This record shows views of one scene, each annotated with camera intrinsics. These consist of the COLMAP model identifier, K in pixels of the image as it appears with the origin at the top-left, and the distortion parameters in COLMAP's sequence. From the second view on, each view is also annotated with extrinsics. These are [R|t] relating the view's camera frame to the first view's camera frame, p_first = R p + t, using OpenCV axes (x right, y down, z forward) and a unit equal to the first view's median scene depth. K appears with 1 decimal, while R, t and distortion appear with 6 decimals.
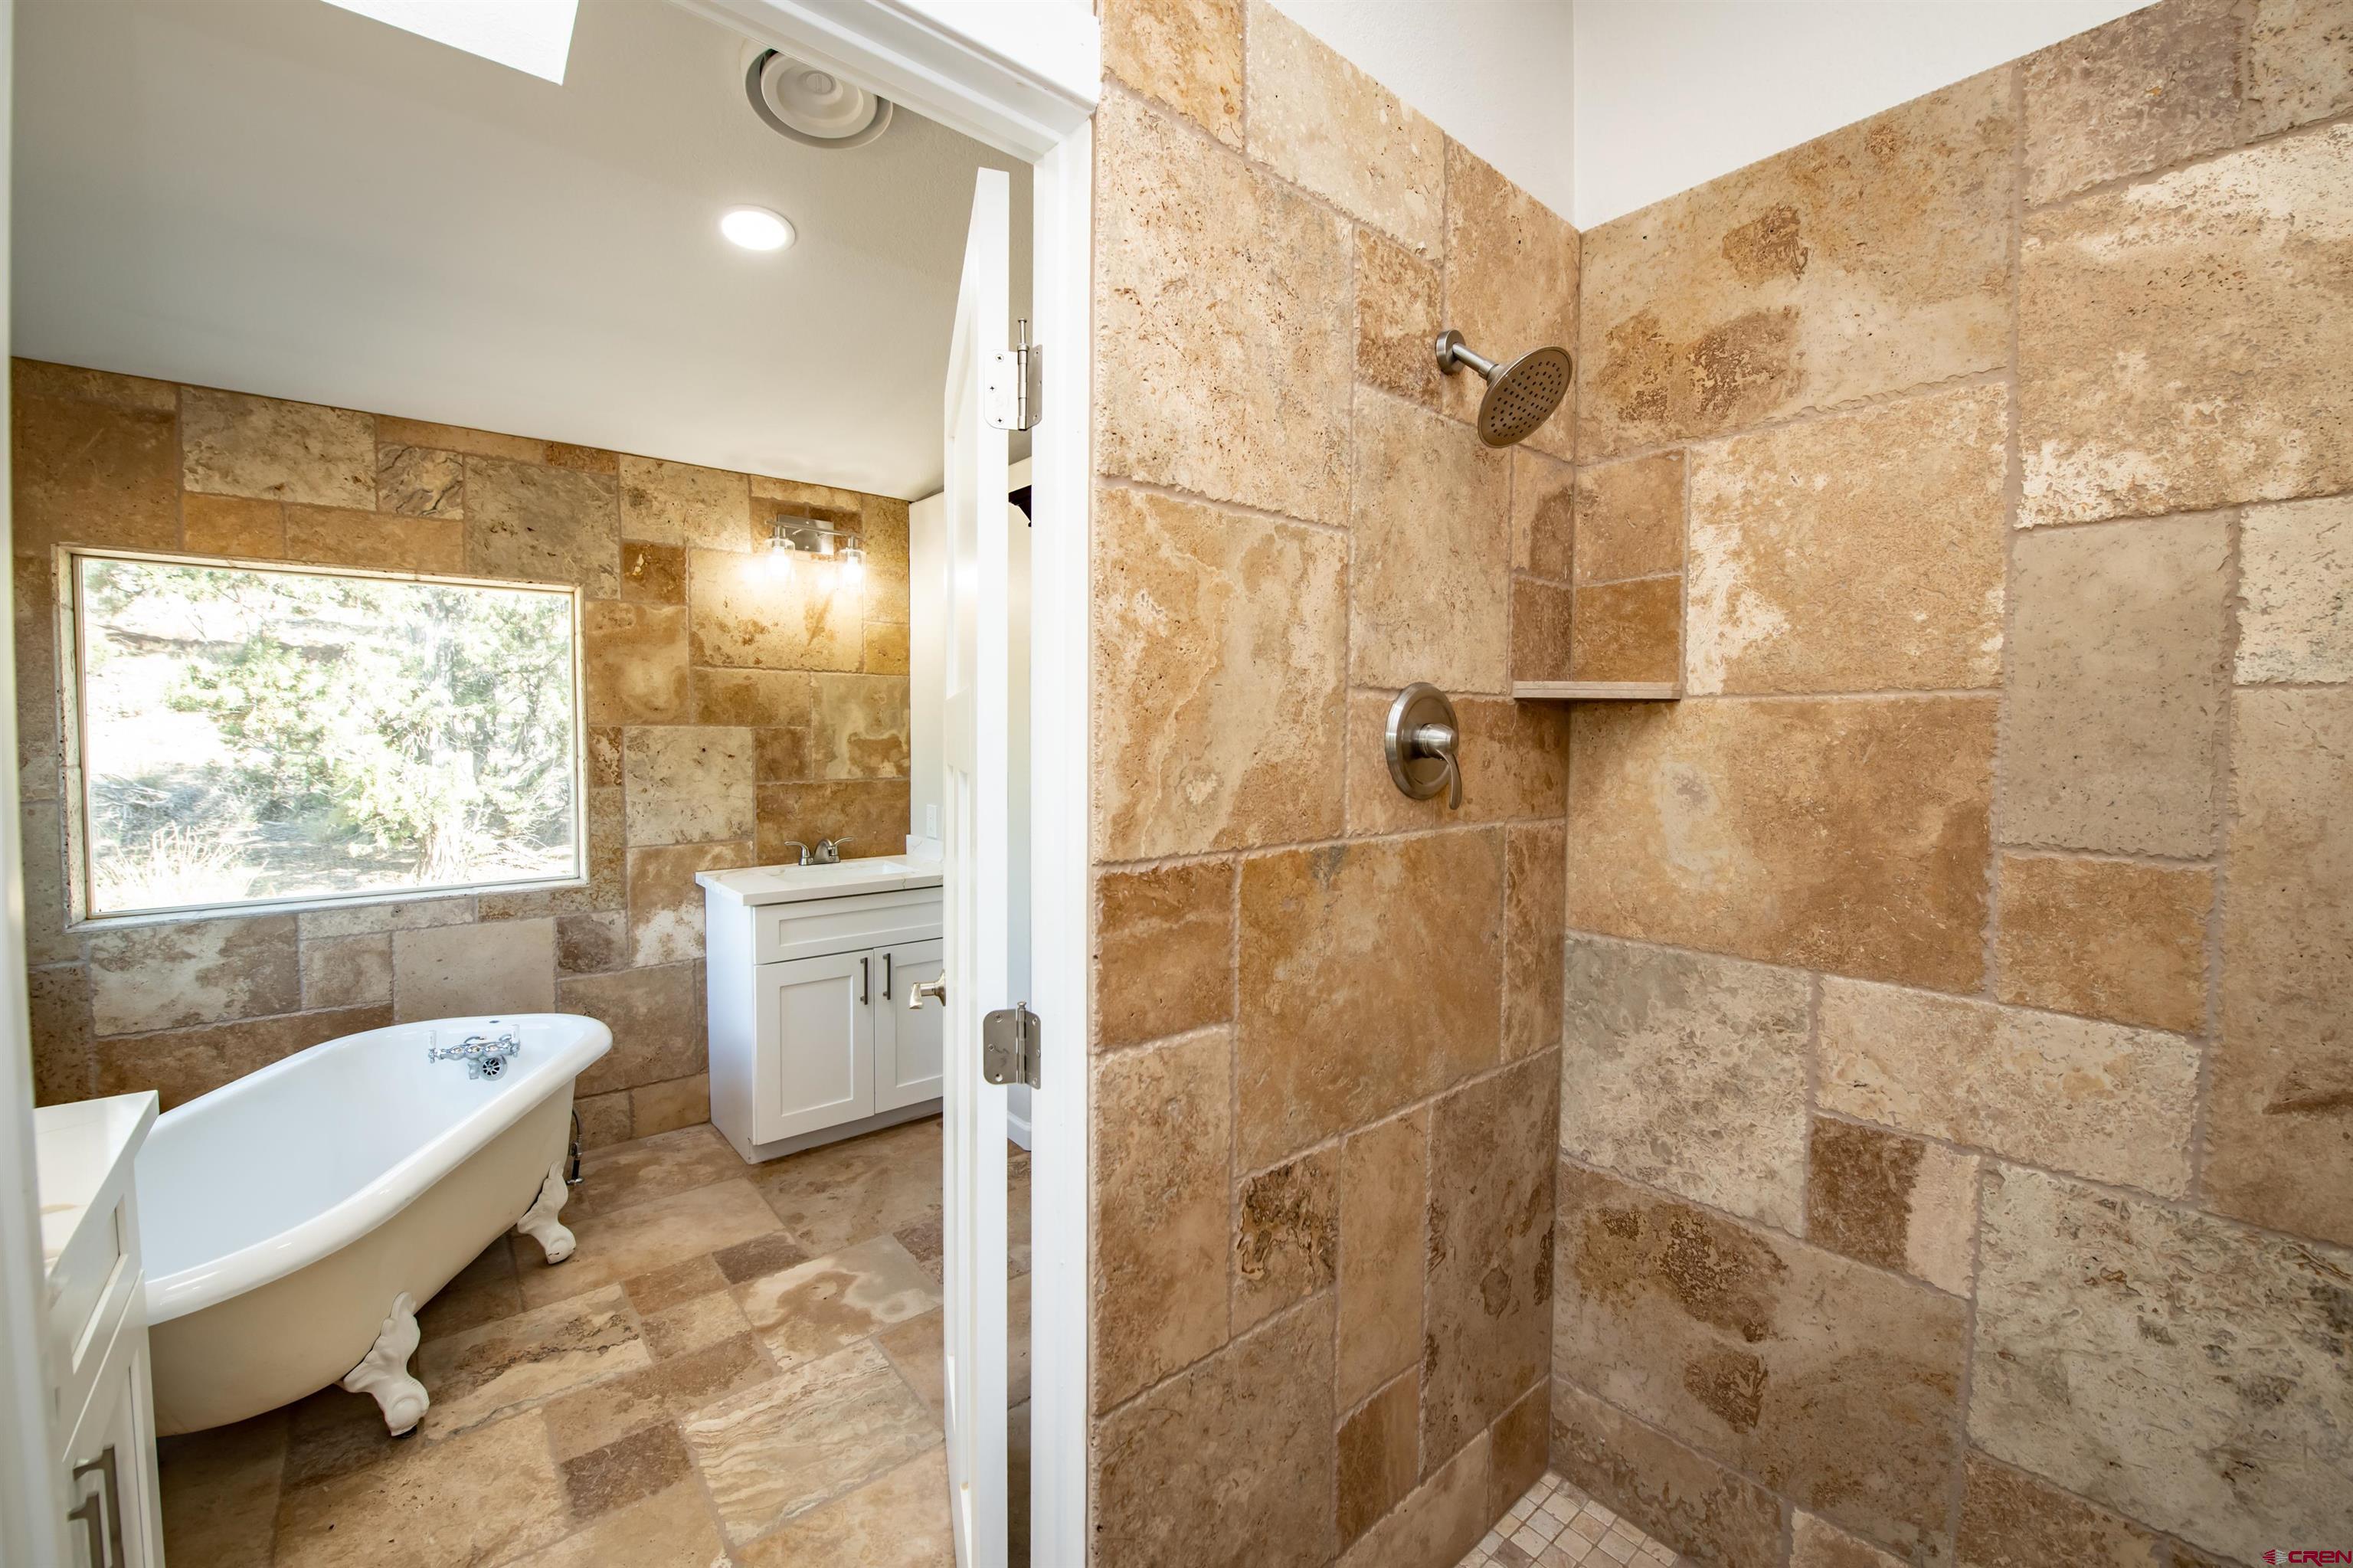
lens RADIAL K [[938.0, 0, 1181.5], [0, 938.0, 774.1], [0, 0, 1]] dist [-0.020745, -0.001104]
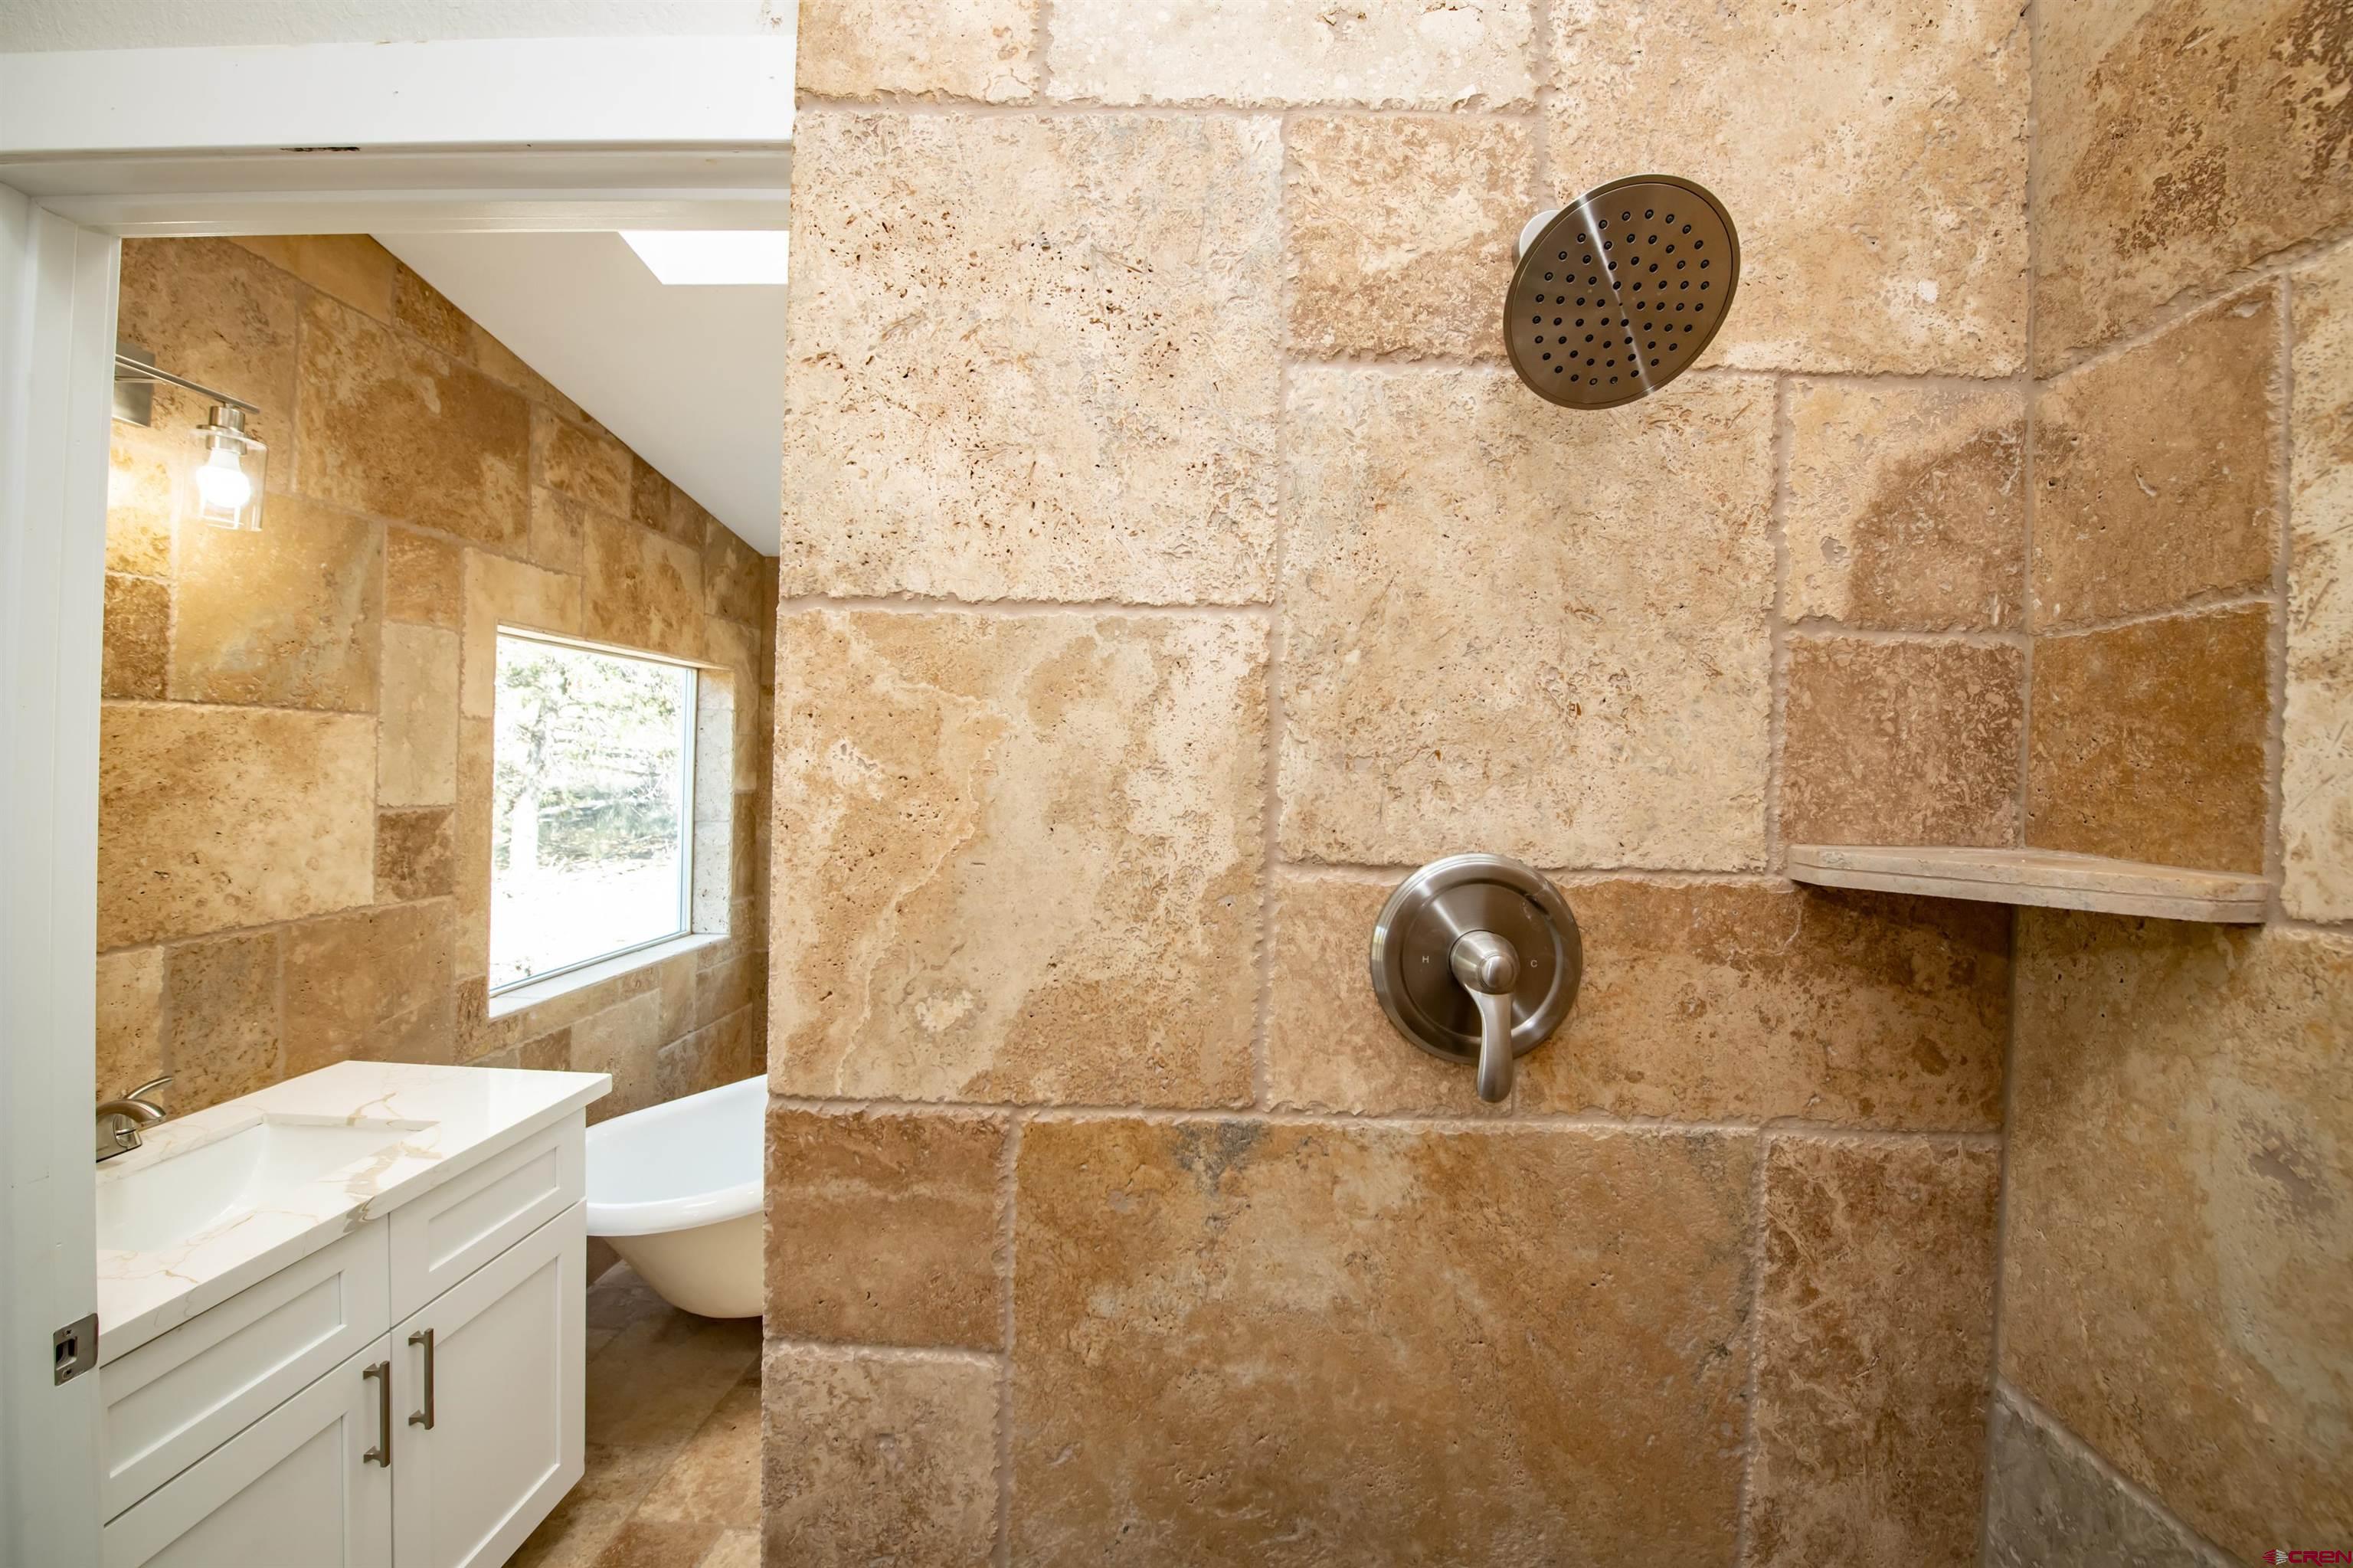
lens RADIAL K [[938.0, 0, 1197.2], [0, 938.0, 775.9], [0, 0, 1]] dist [-0.020745, -0.001104]
pose [[0.747499, 0.017002, -0.664045, 0.371778], [-0.049964, 0.998280, -0.030683, -0.087950], [0.662381, 0.056115, 0.747063, 0.349483]]
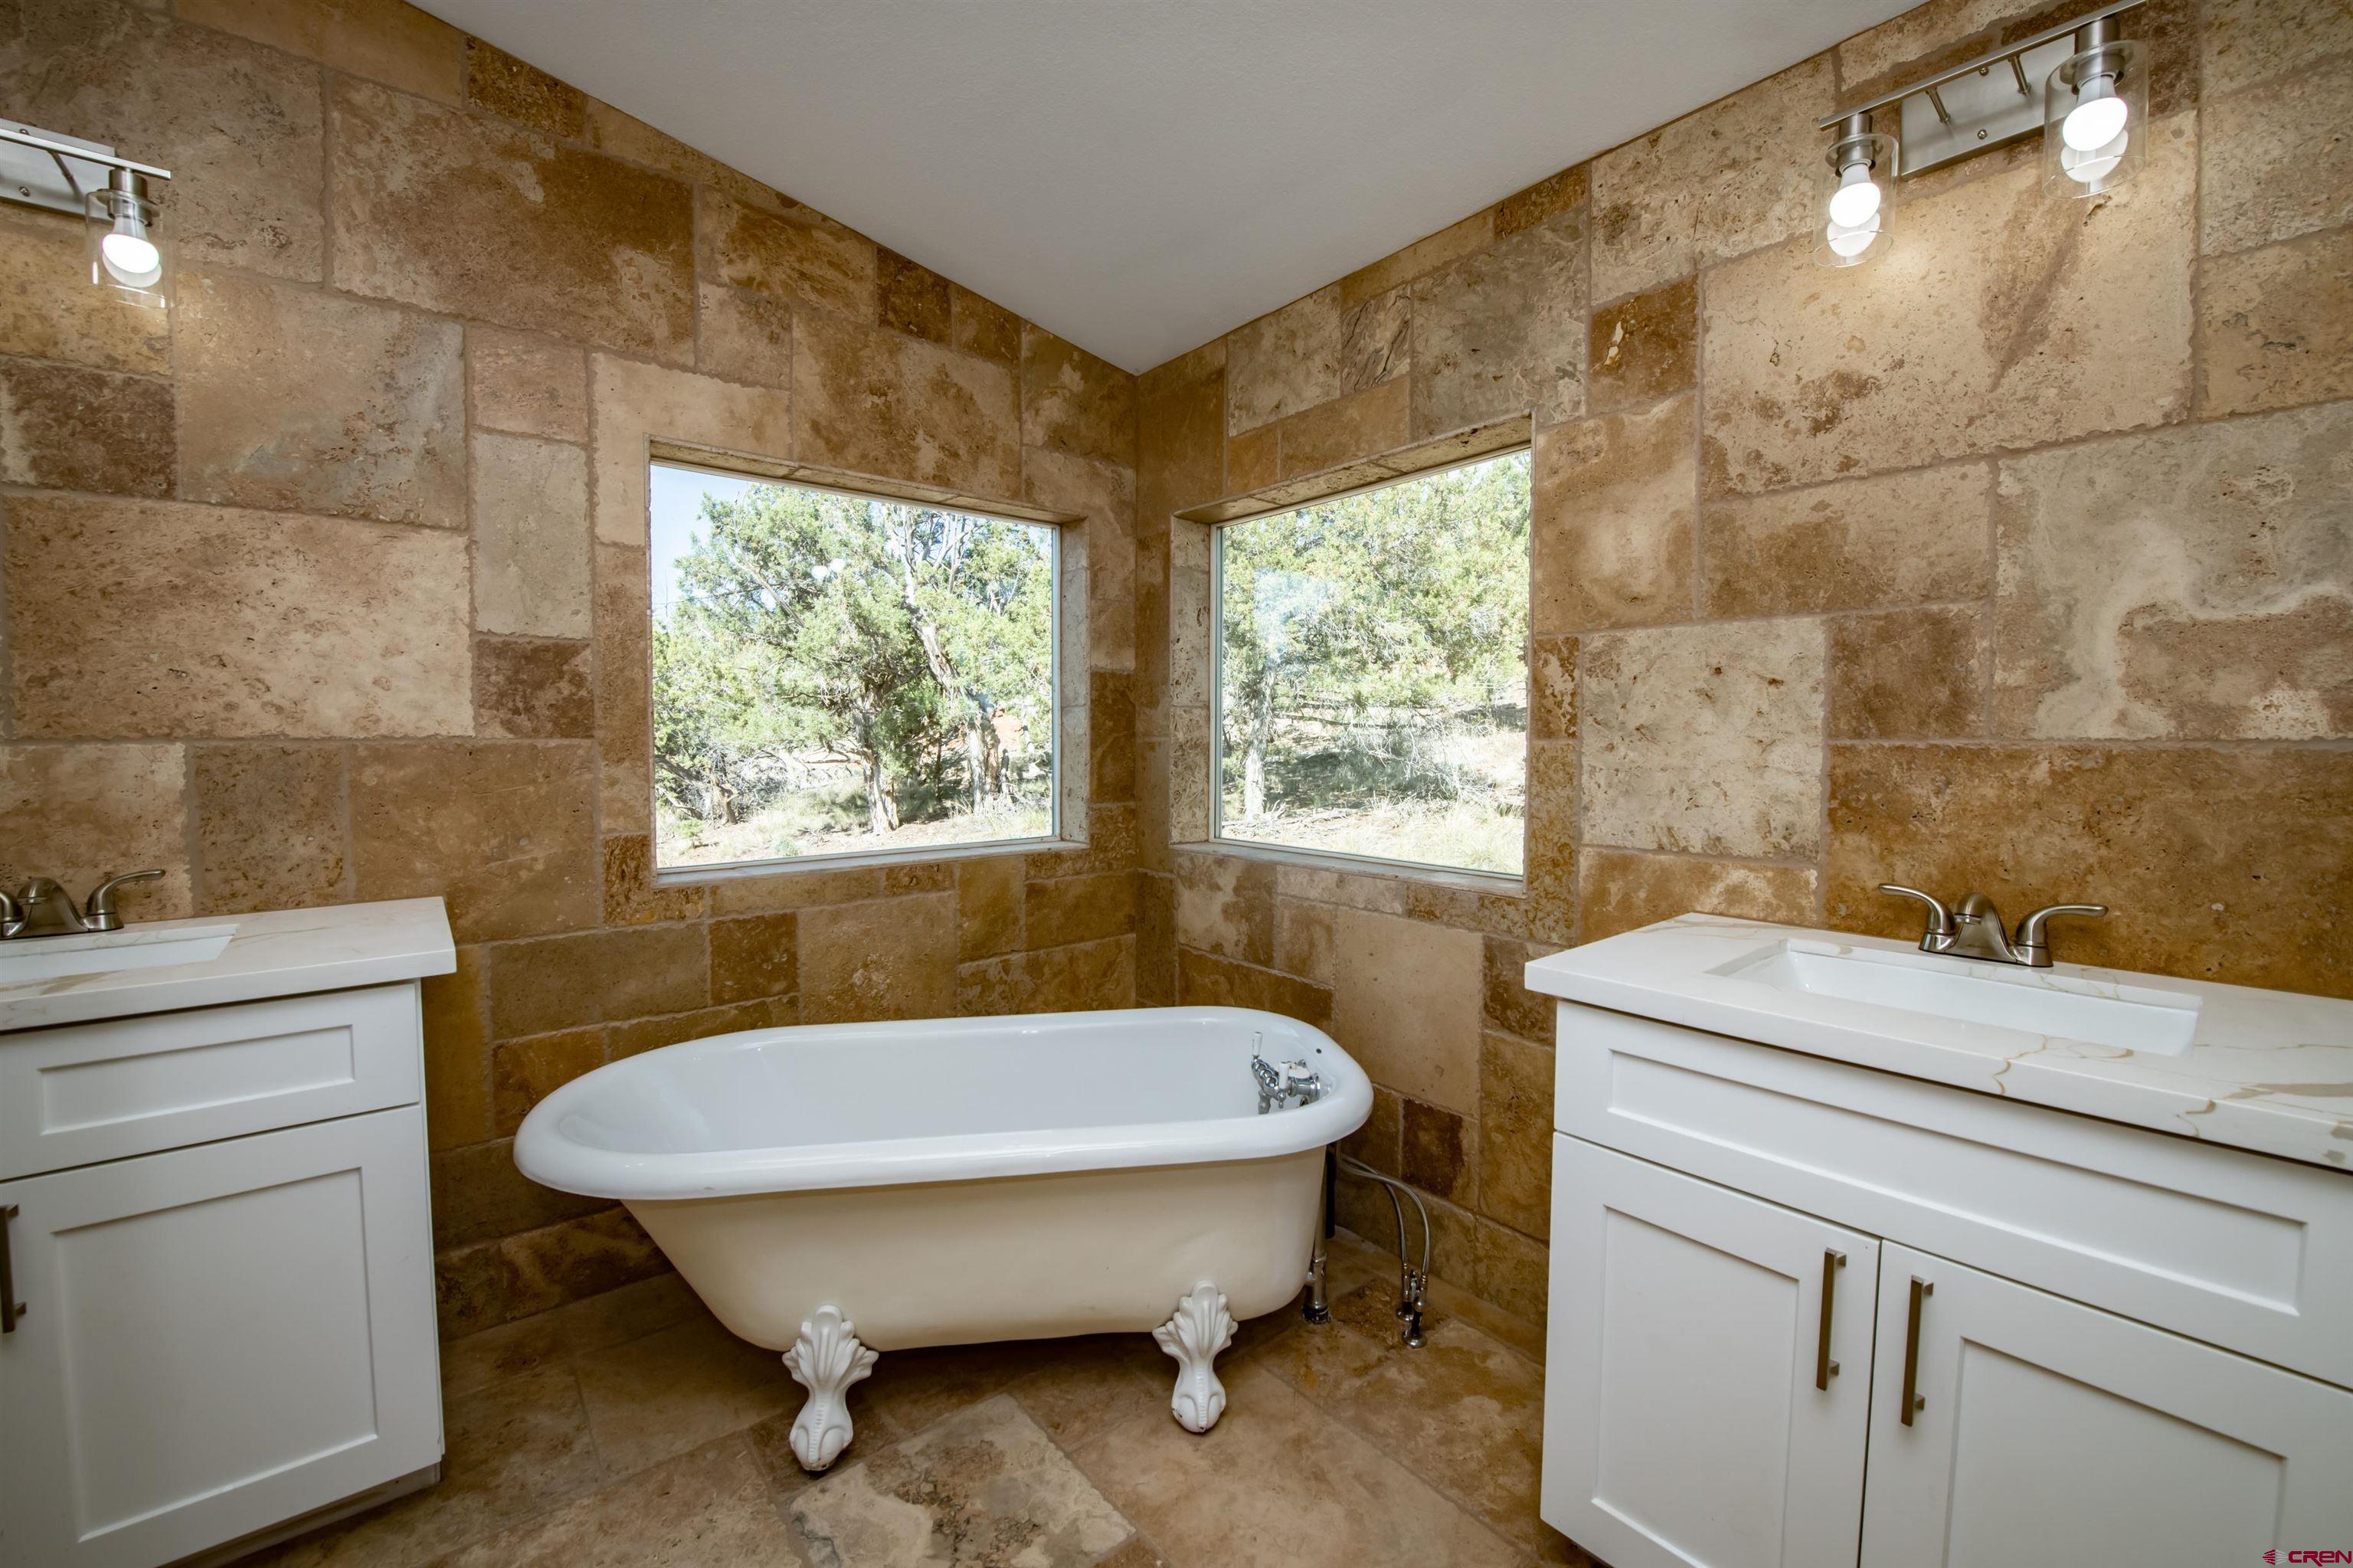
lens RADIAL K [[938.0, 0, 1184.0], [0, 938.0, 775.4], [0, 0, 1]] dist [-0.020745, -0.001104]
pose [[0.010753, 0.037720, -0.999230, -0.033404], [-0.048026, 0.998155, 0.037163, 0.045101], [0.998788, 0.047589, 0.012544, 1.295431]]
